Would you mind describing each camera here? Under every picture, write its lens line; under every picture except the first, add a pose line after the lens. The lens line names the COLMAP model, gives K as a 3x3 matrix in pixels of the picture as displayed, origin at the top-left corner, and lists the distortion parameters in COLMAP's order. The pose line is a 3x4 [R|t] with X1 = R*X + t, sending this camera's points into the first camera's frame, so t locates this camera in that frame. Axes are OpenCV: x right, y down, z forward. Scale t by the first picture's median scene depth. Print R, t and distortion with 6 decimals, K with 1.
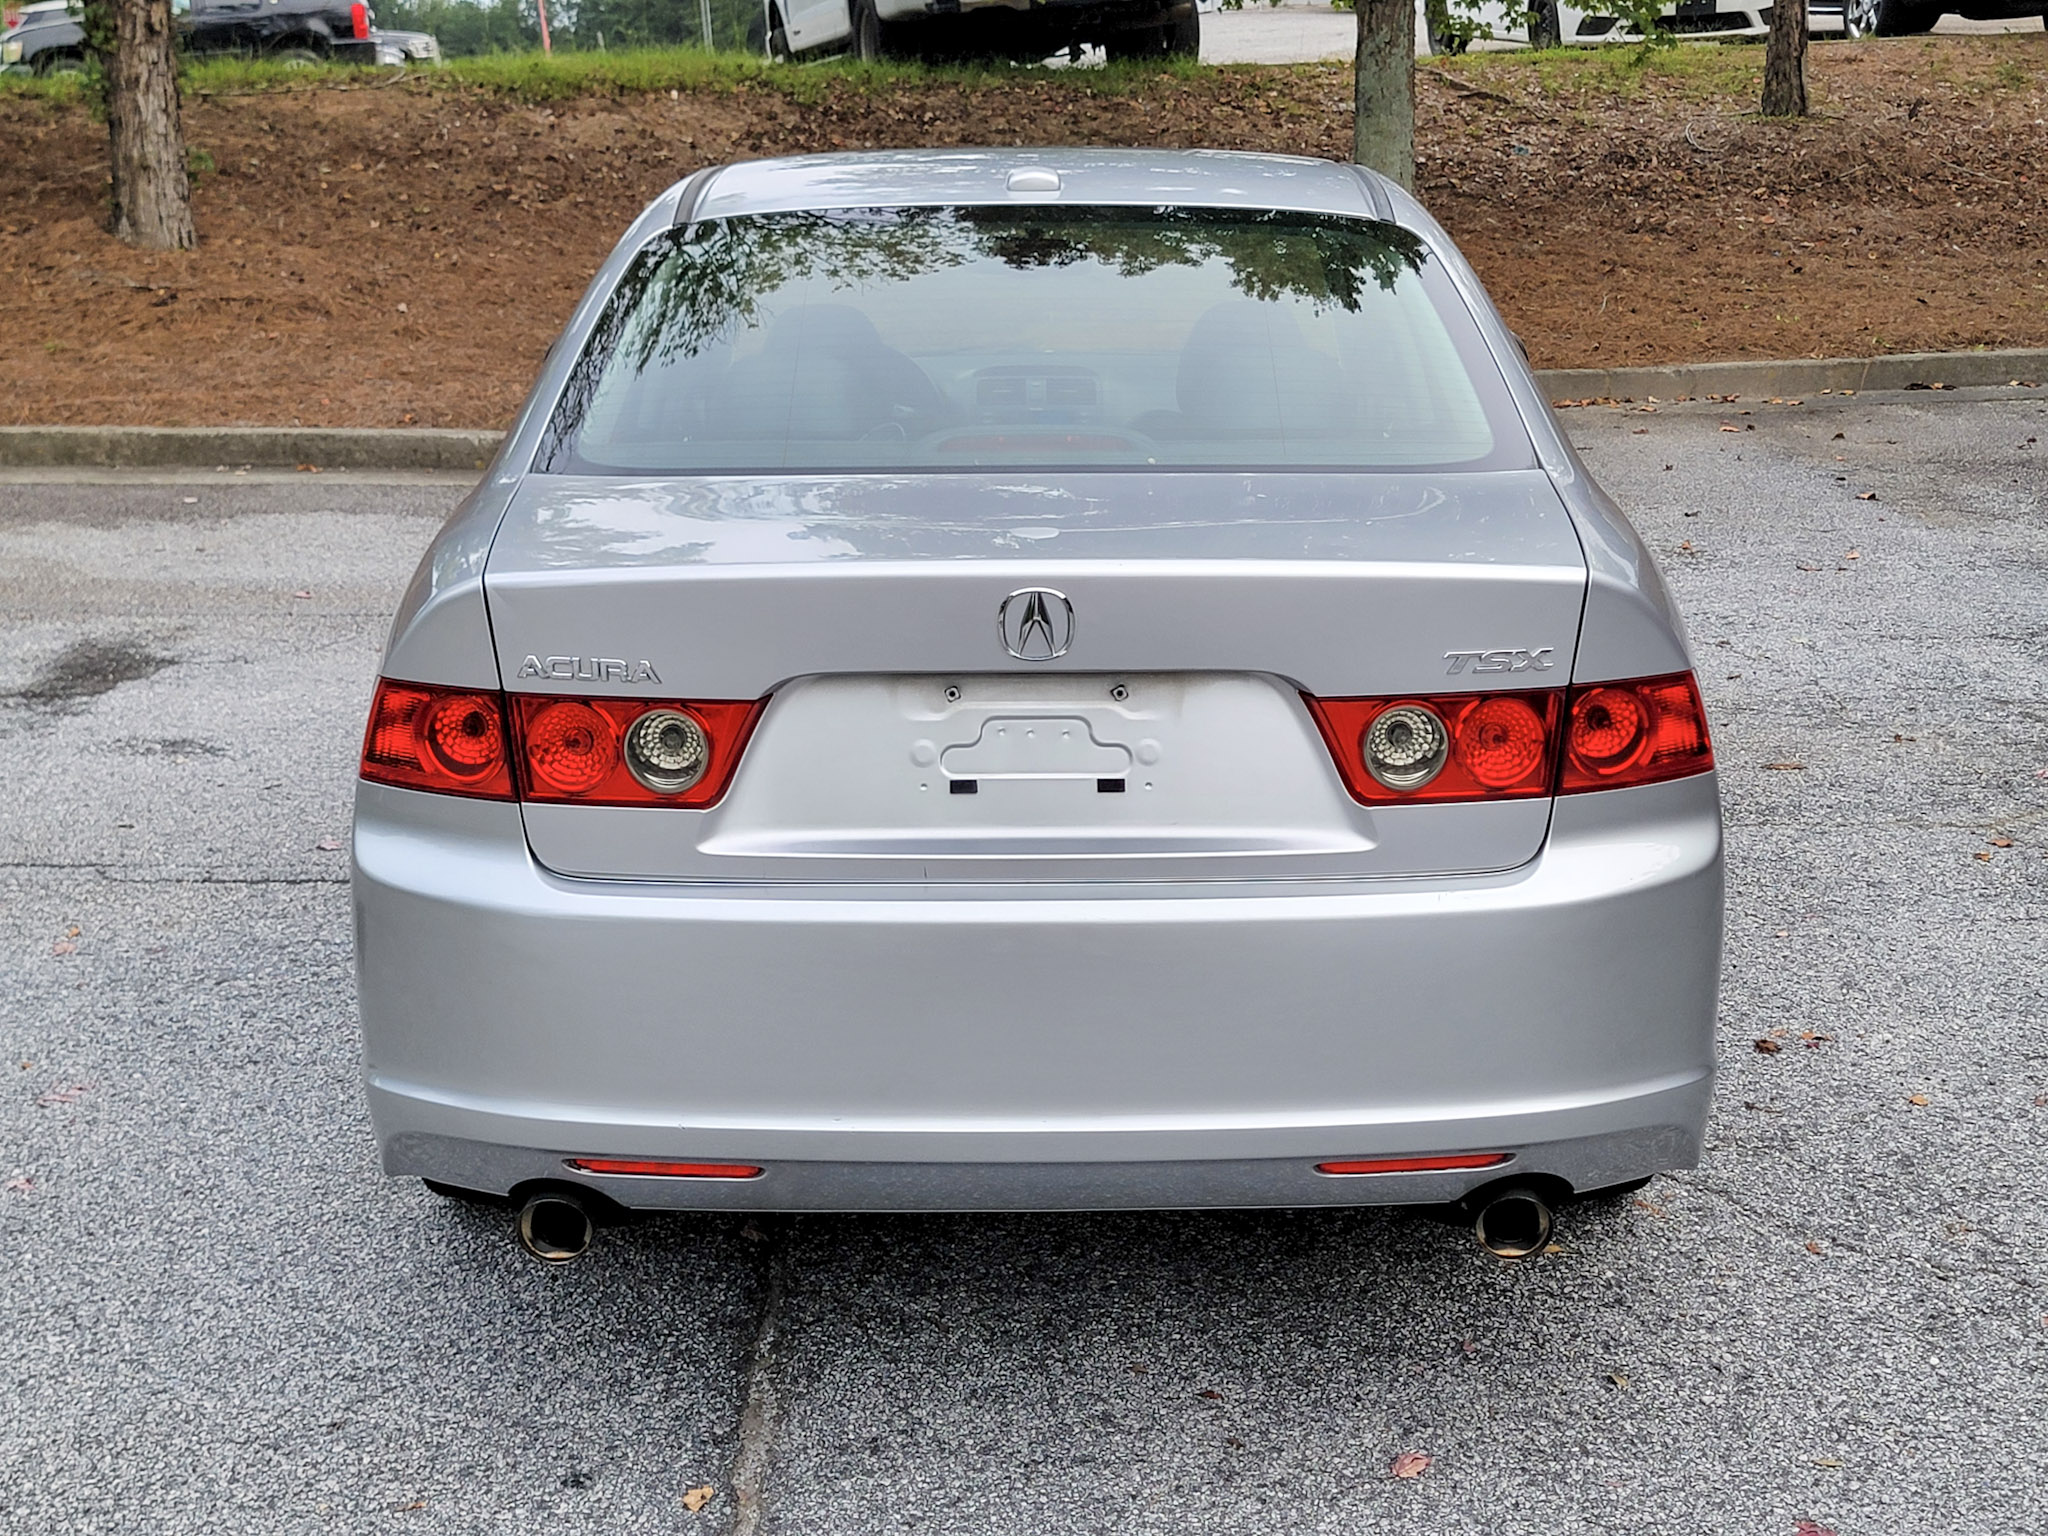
lens RADIAL K [[2716.2, 0, 1034.5], [0, 2716.2, 778.1], [0, 0, 1]] dist [0.071527, 0.000000]
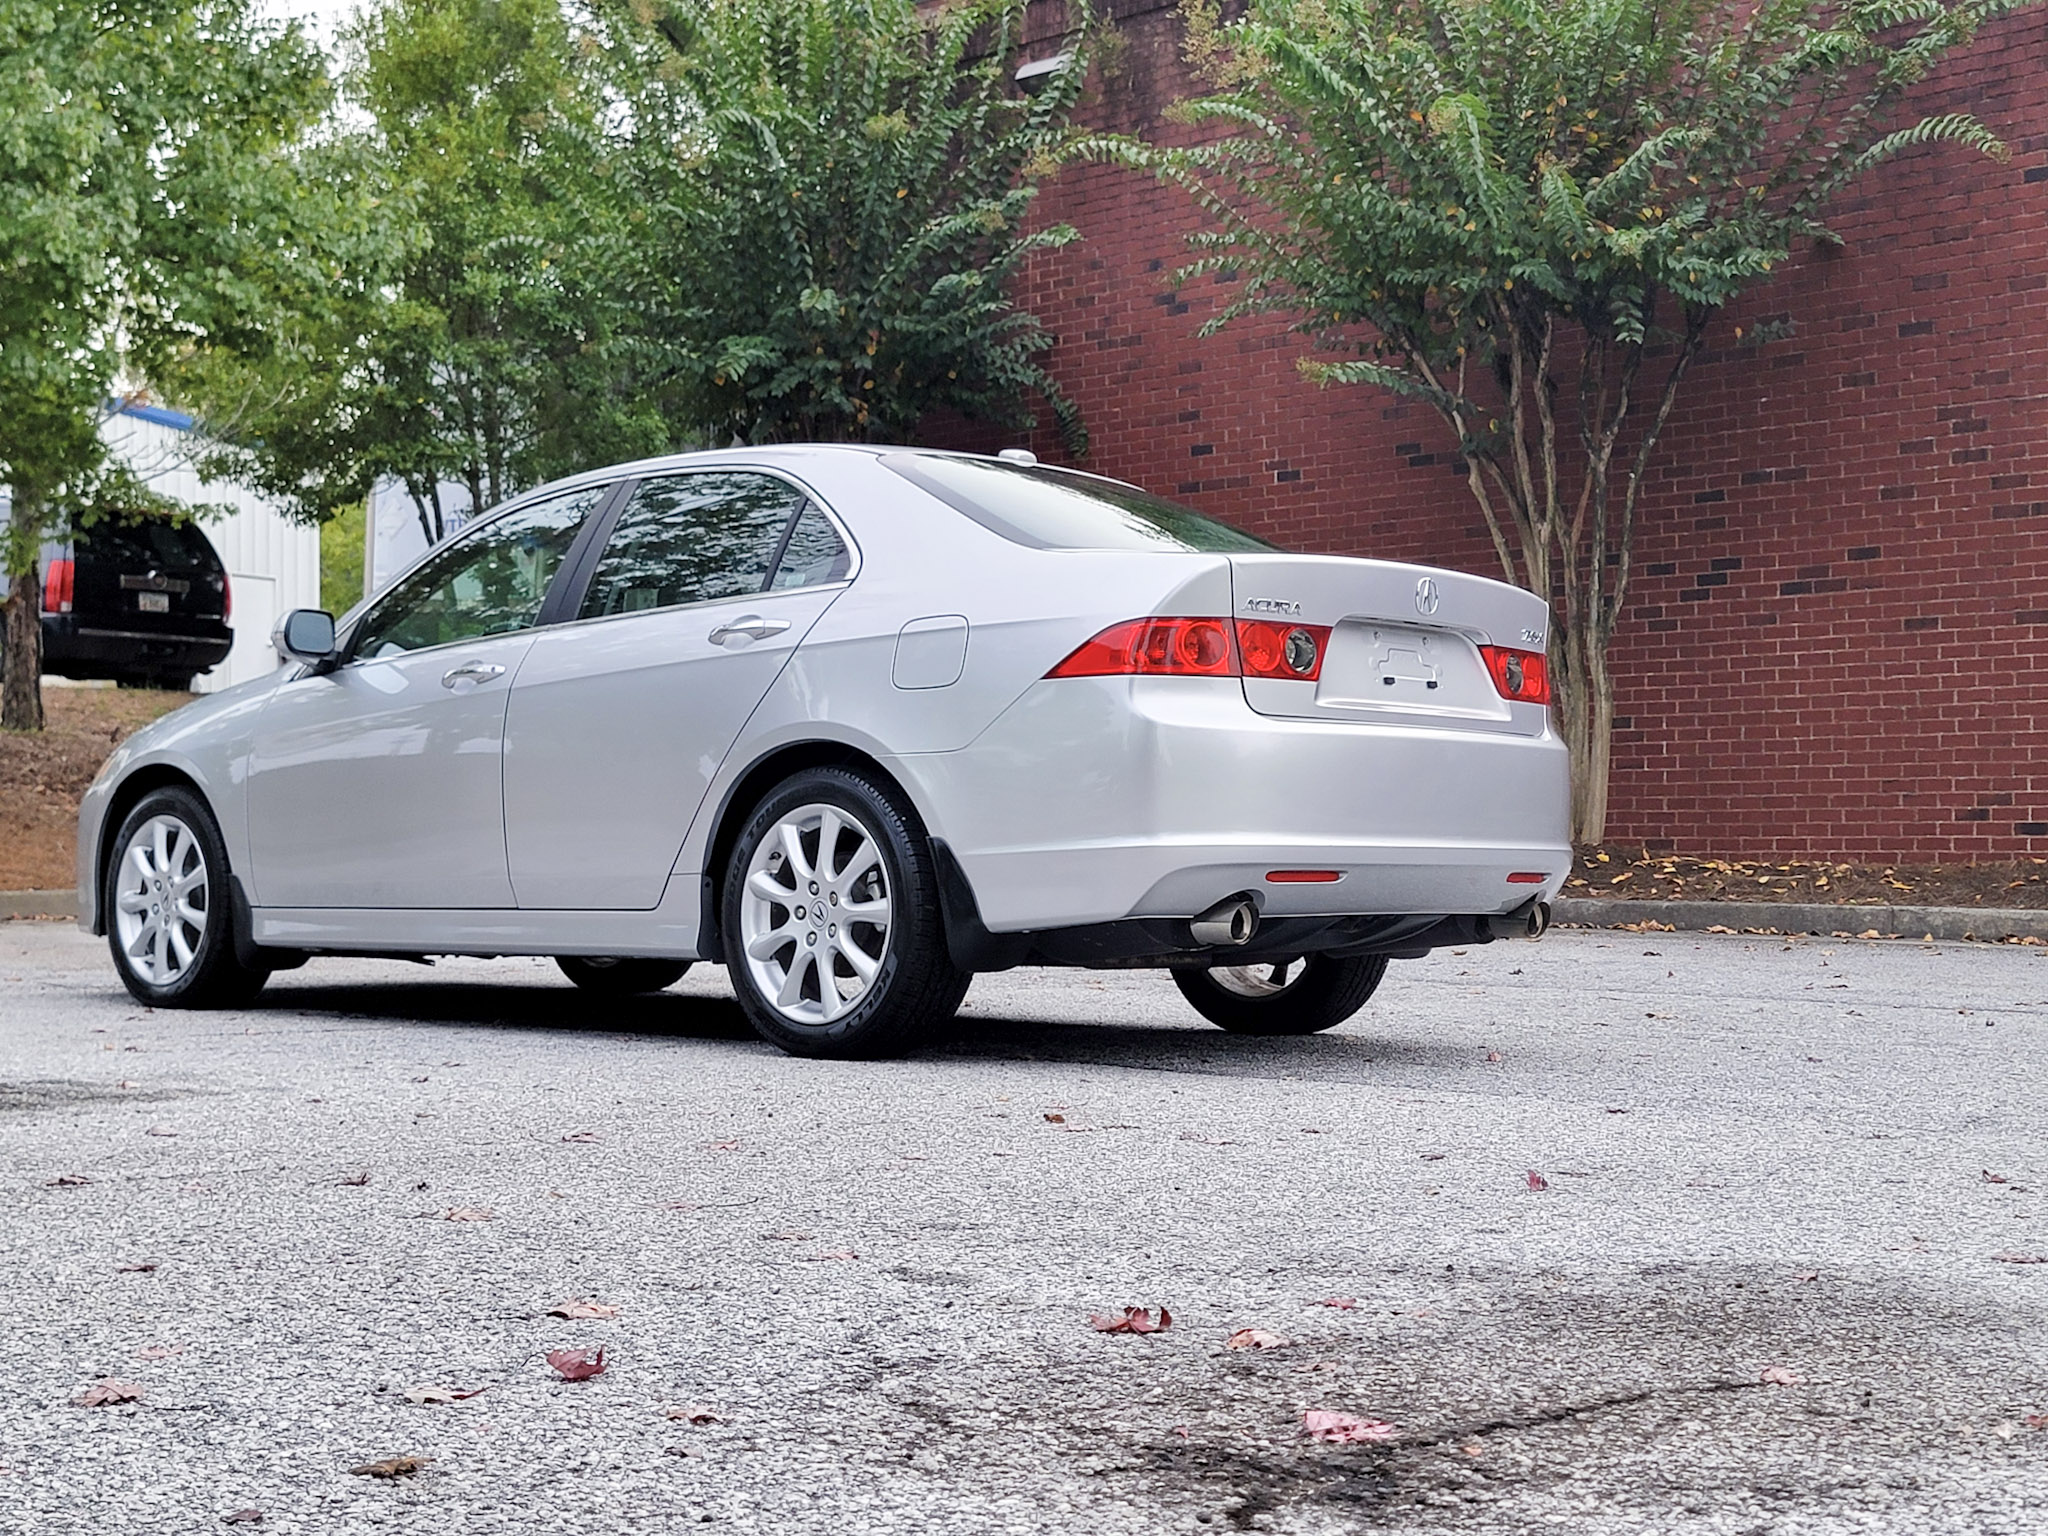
lens RADIAL K [[2716.2, 0, 1051.1], [0, 2716.2, 774.4], [0, 0, 1]] dist [0.071527, 0.000000]
pose [[0.677309, 0.037849, 0.734724, -0.363036], [0.164082, 0.965749, -0.201010, 0.094157], [-0.717168, 0.256701, 0.647901, -0.023141]]
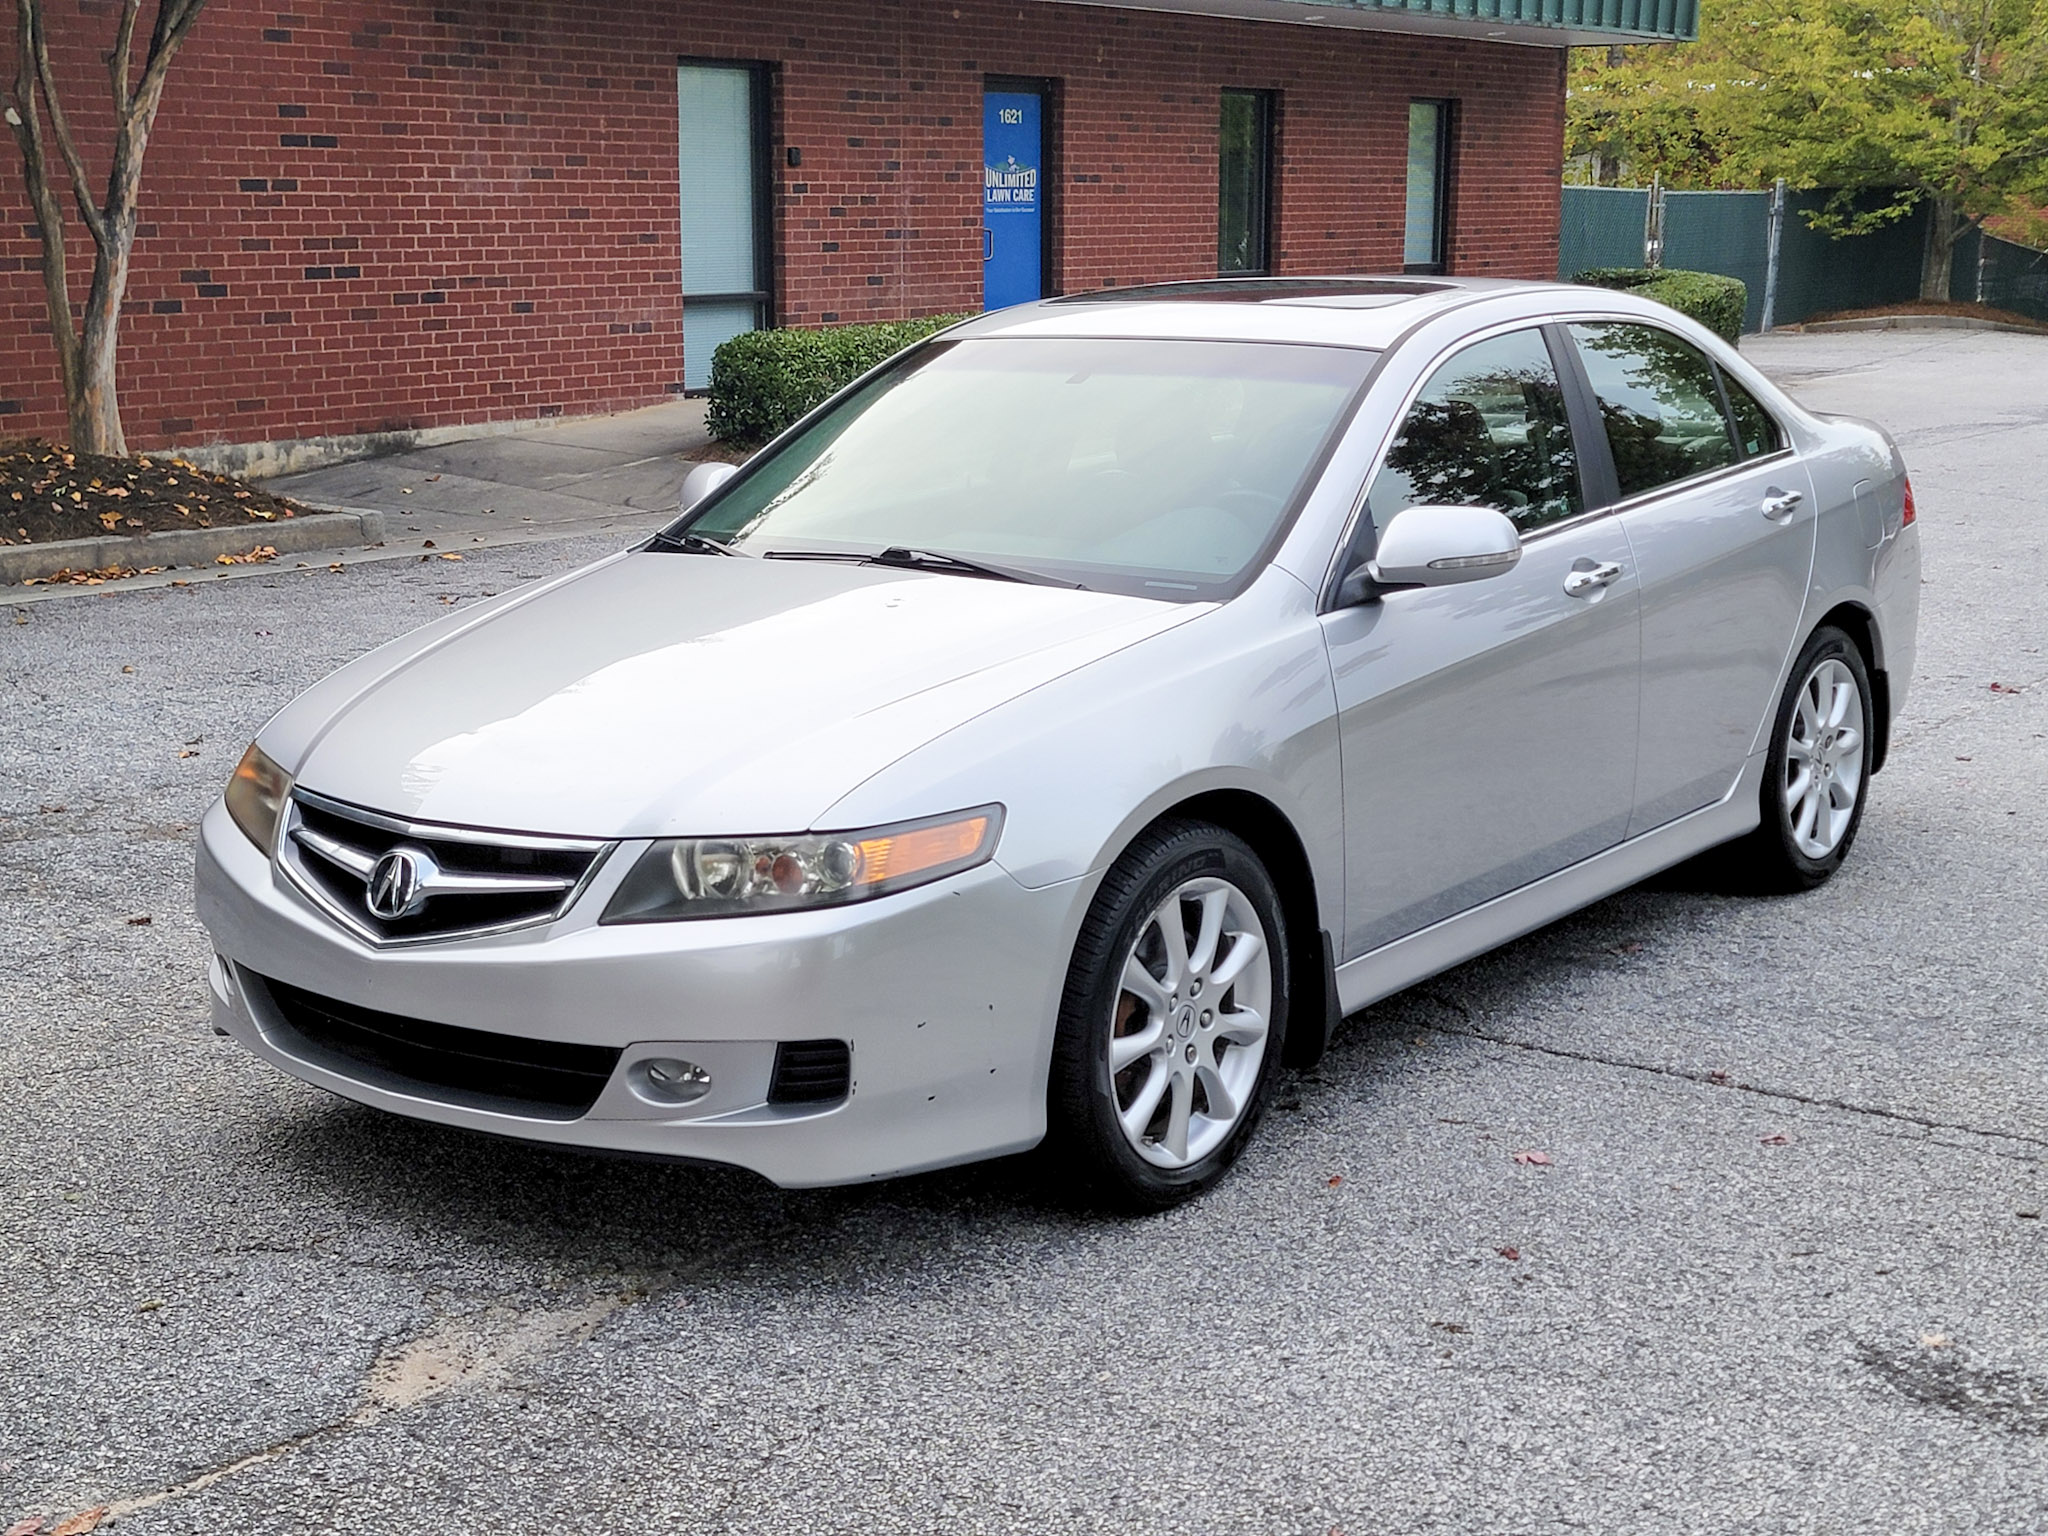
lens RADIAL K [[2716.2, 0, 990.2], [0, 2716.2, 751.7], [0, 0, 1]] dist [0.071527, 0.000000]
pose [[-0.785532, -0.102862, 0.610212, -0.244834], [0.163269, 0.916698, 0.364703, -0.182883], [-0.596894, 0.386115, -0.703301, 0.728633]]
